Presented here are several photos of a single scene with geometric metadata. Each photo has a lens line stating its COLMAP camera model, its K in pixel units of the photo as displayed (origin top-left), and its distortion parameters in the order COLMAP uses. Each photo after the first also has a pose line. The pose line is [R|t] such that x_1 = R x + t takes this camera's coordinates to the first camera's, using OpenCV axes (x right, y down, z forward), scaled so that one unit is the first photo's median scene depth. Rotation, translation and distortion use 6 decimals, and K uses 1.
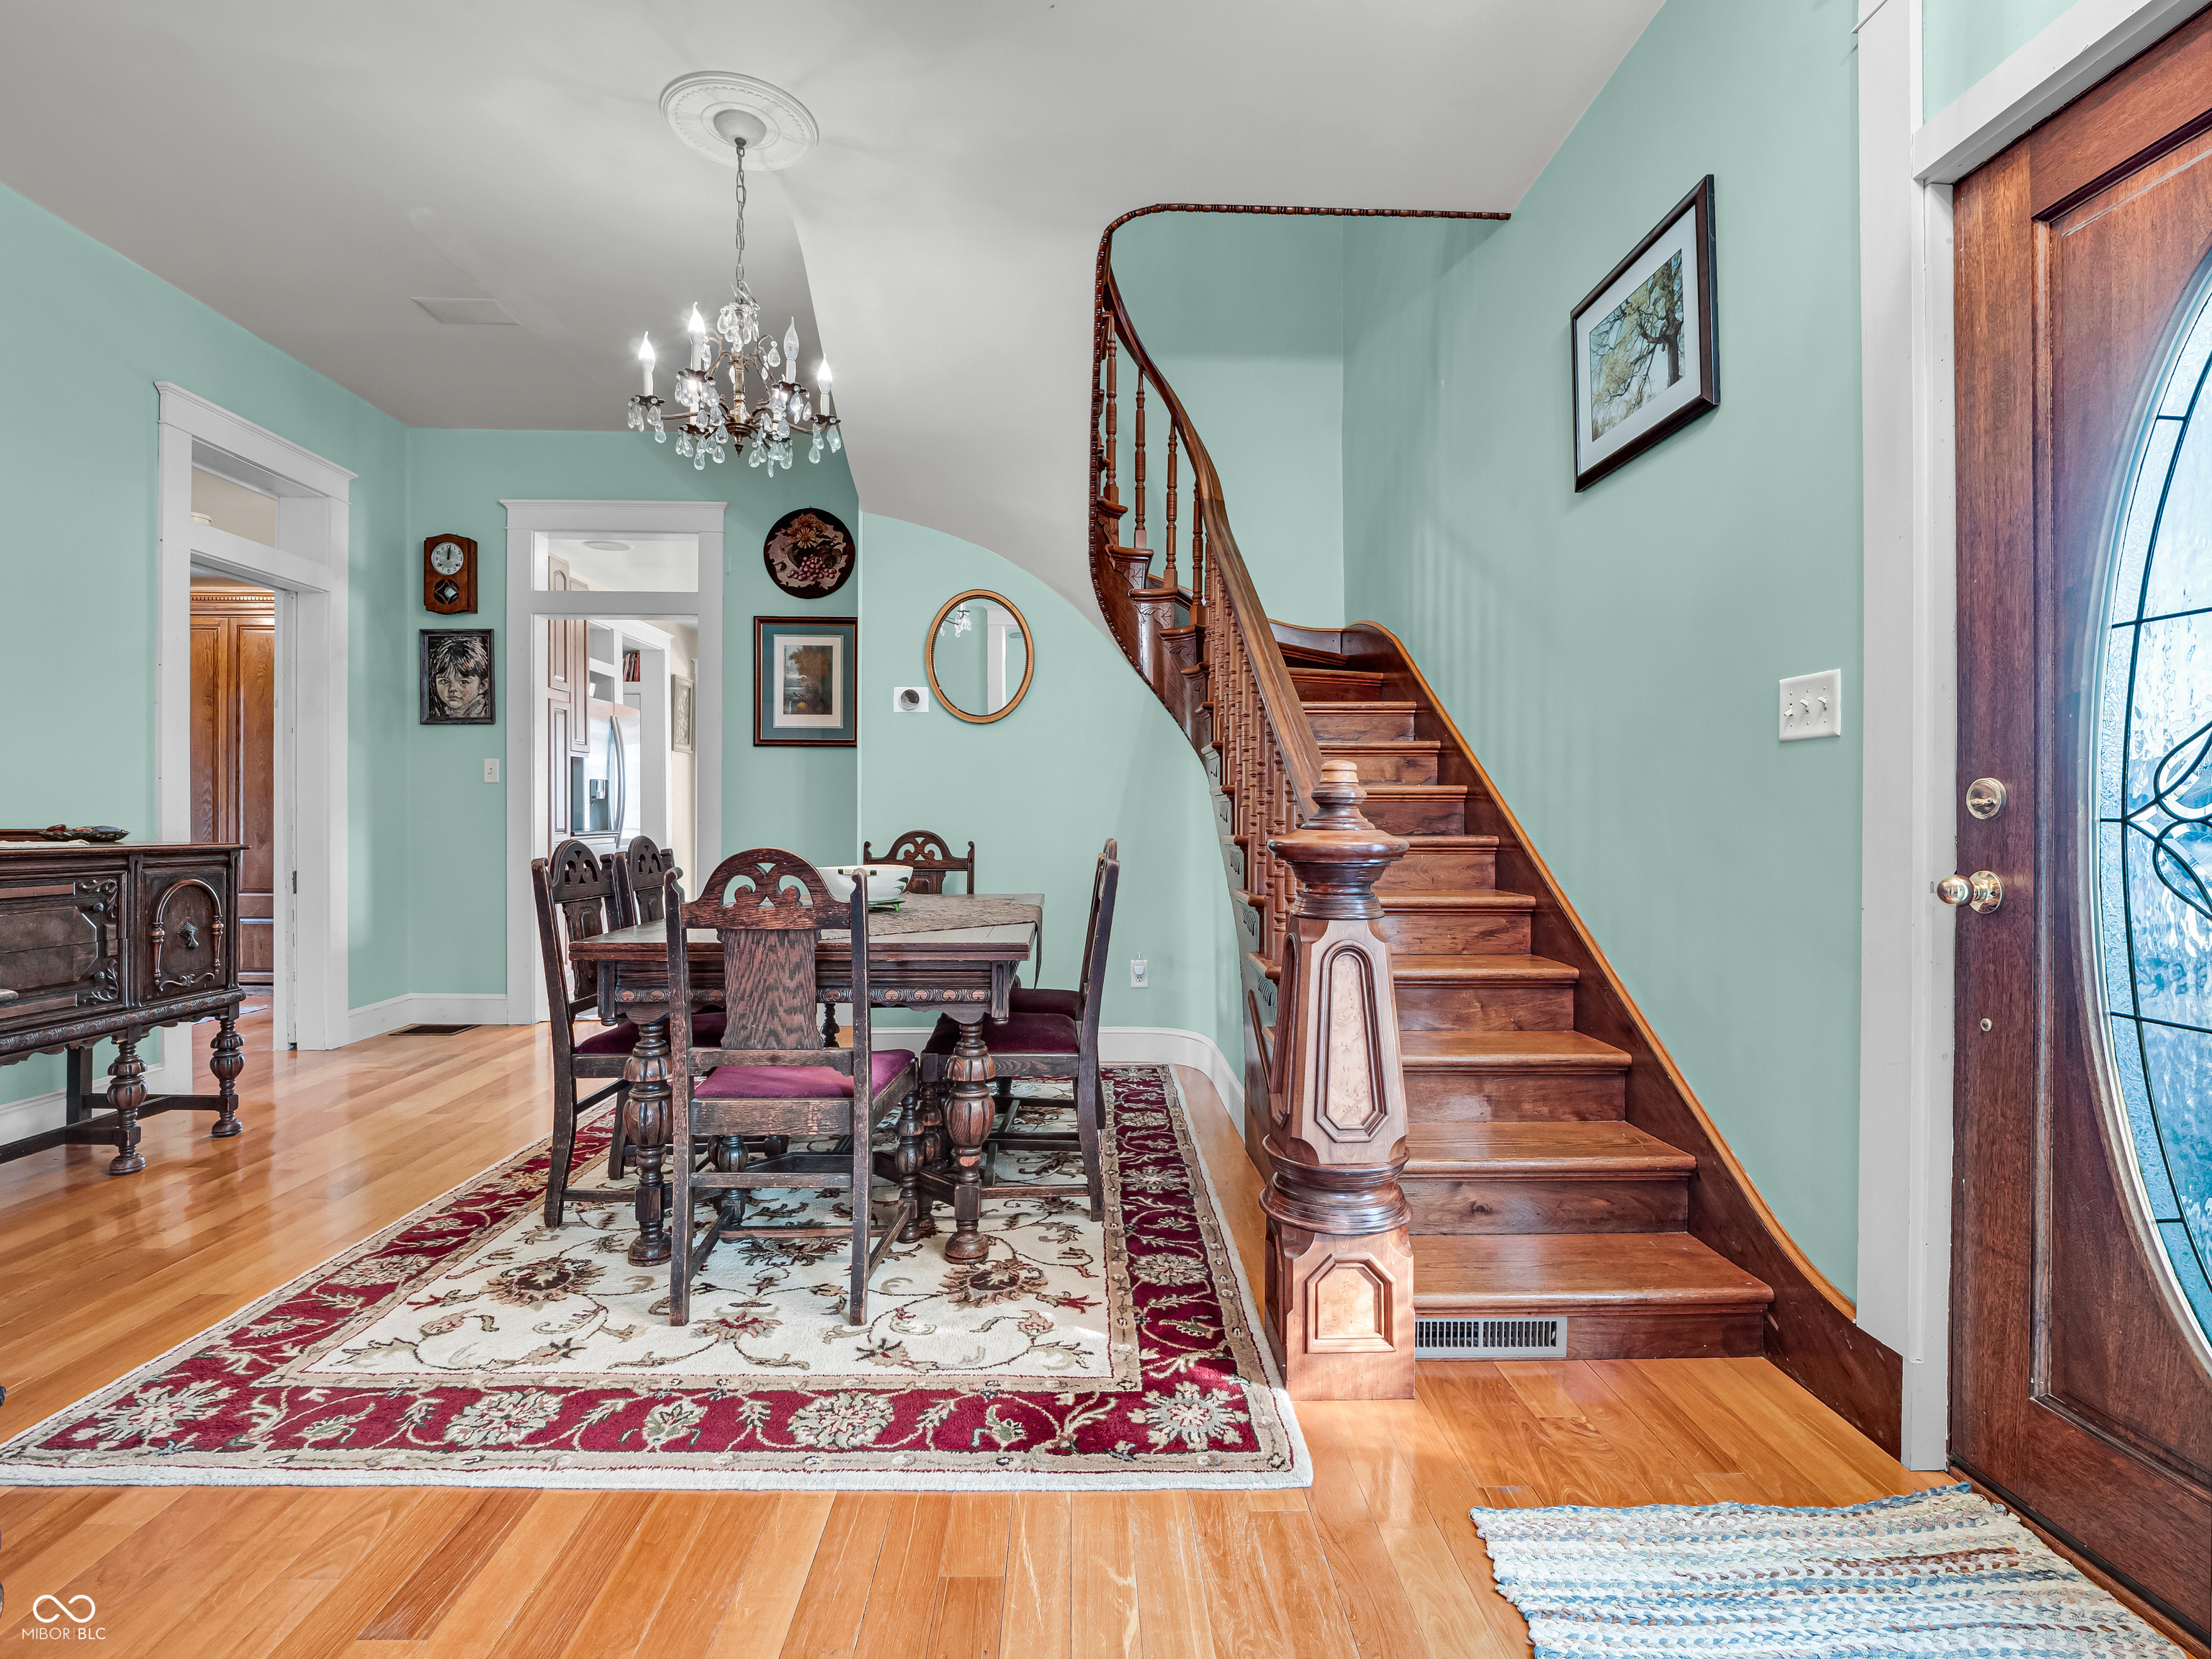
lens RADIAL K [[1082.0, 0, 1109.8], [0, 1082.0, 827.2], [0, 0, 1]] dist [-0.017969, -0.000917]
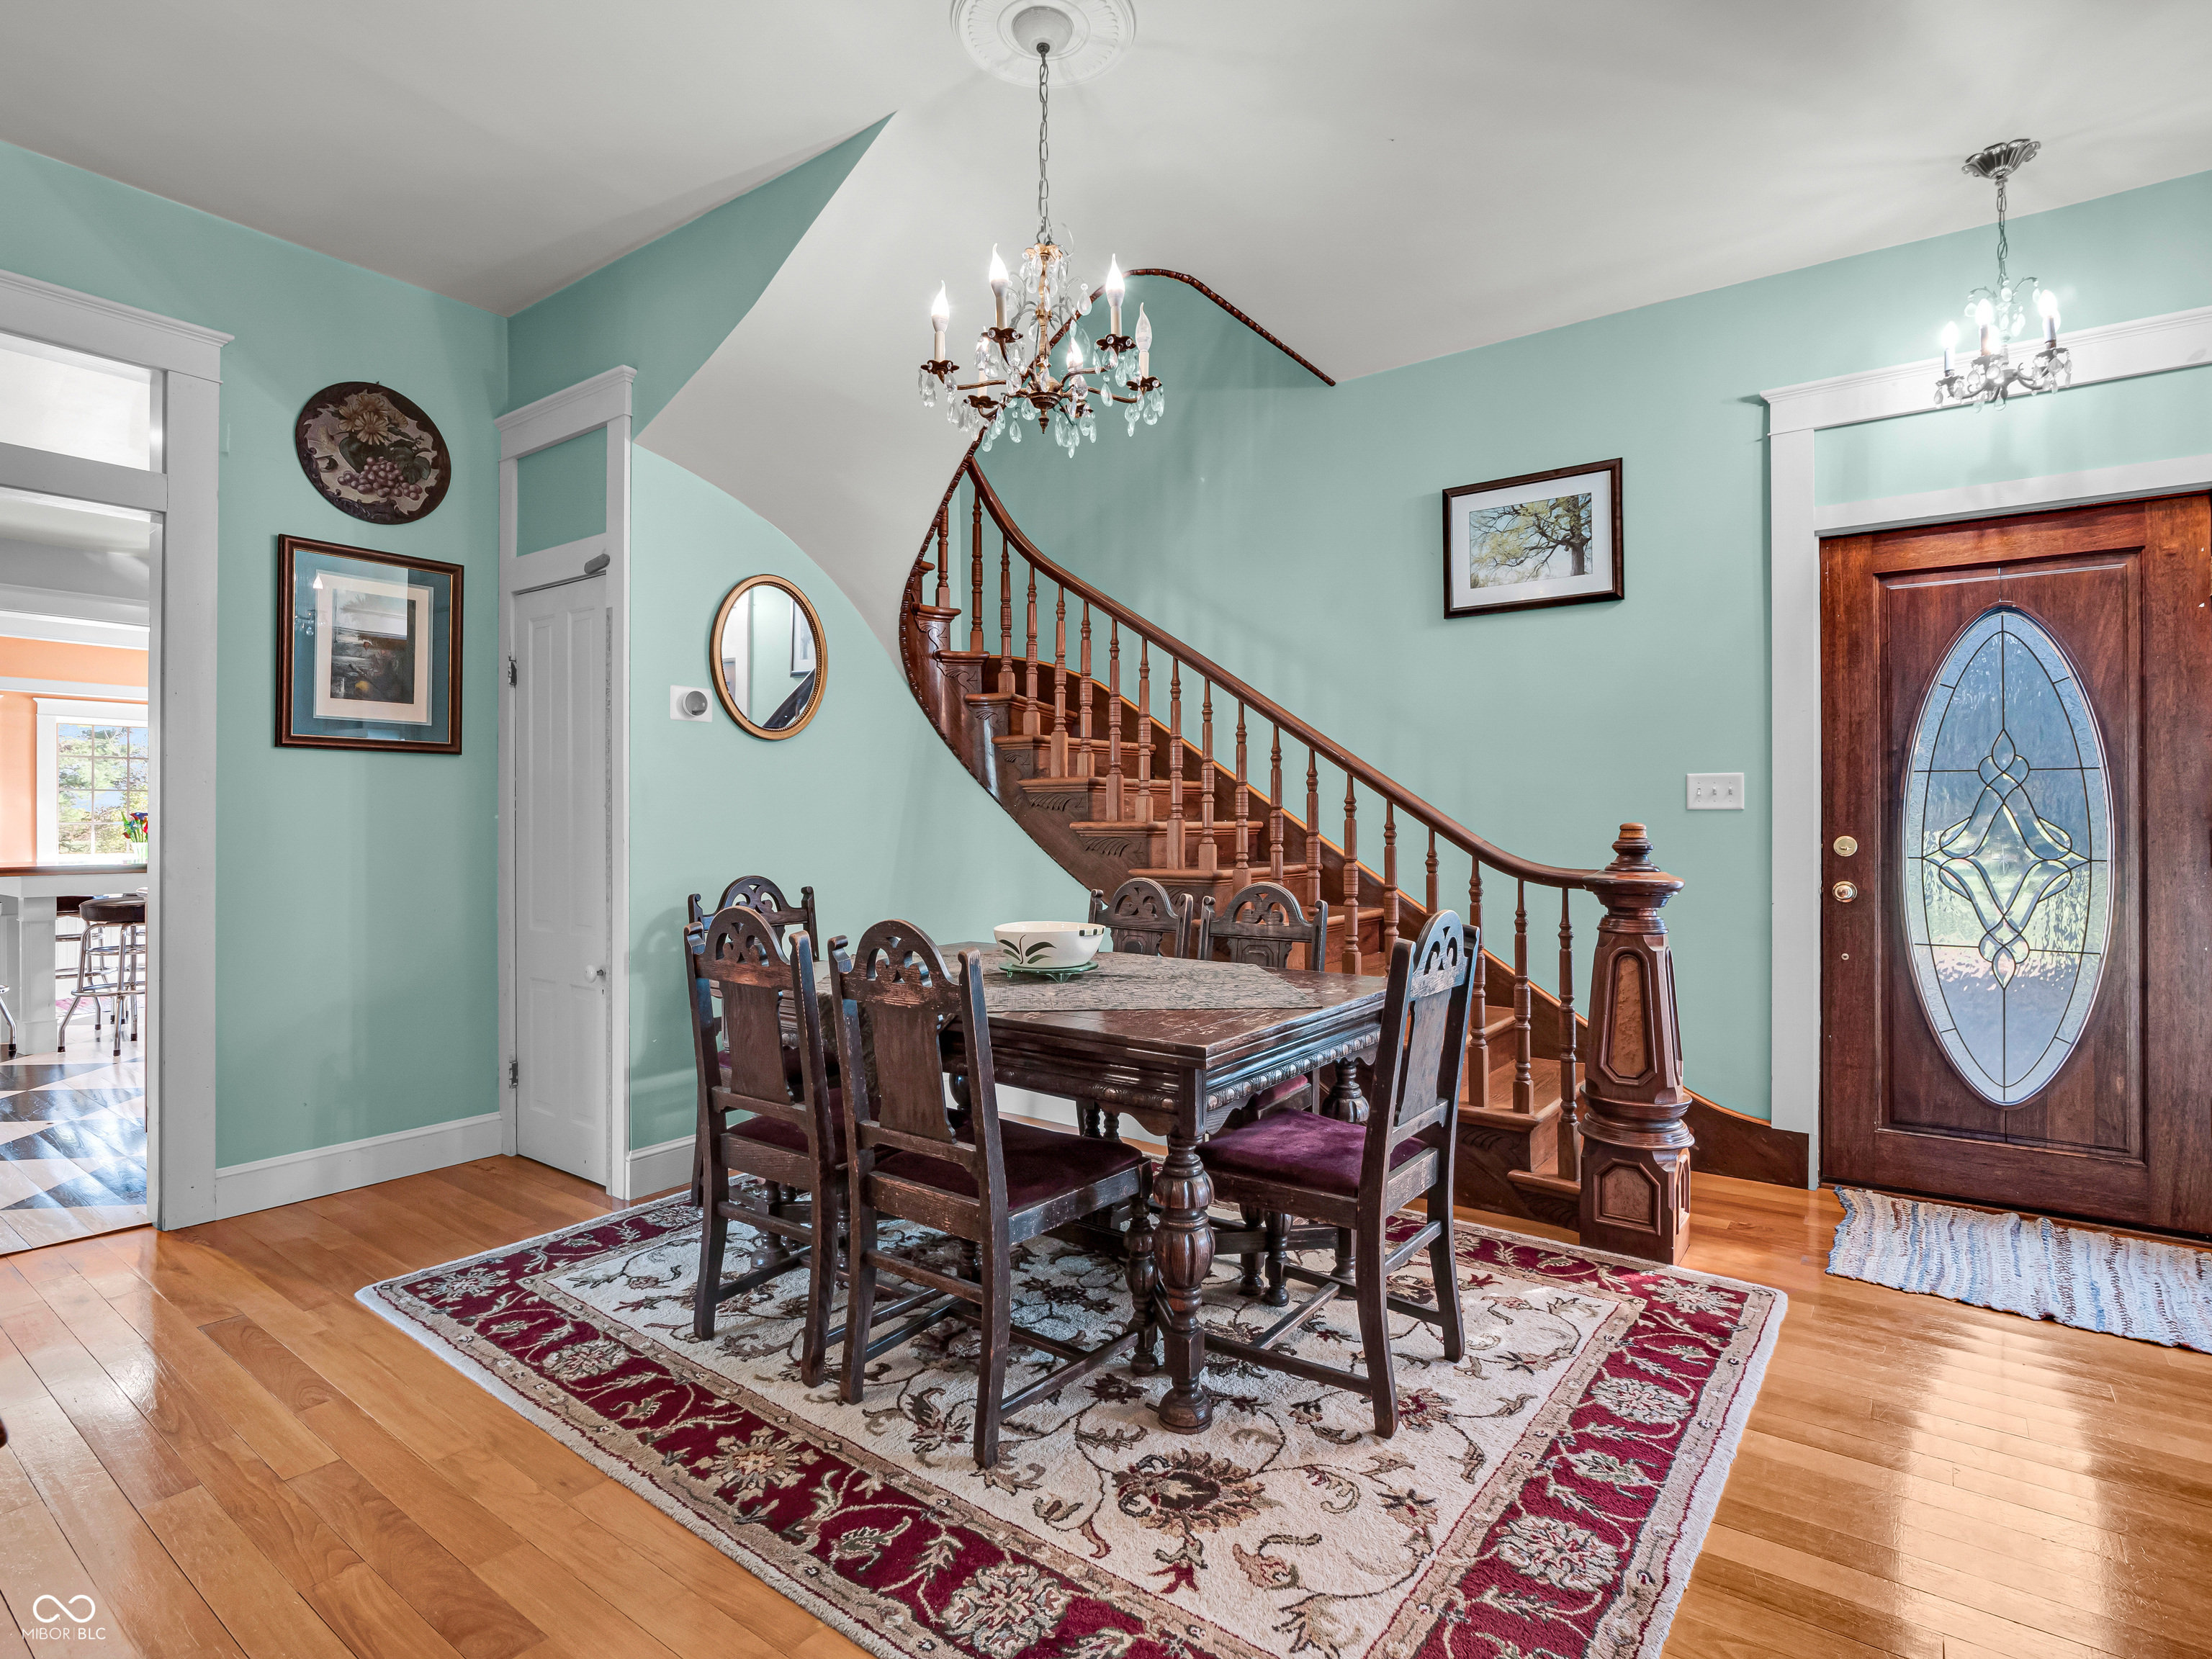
lens RADIAL K [[1124.5, 0, 1103.7], [0, 1124.5, 809.9], [0, 0, 1]] dist [-0.003708, -0.006450]
pose [[0.617448, 0.002117, 0.786609, -0.989611], [0.011049, 0.999874, -0.011364, -0.049030], [-0.786534, 0.015708, 0.617347, 0.445384]]
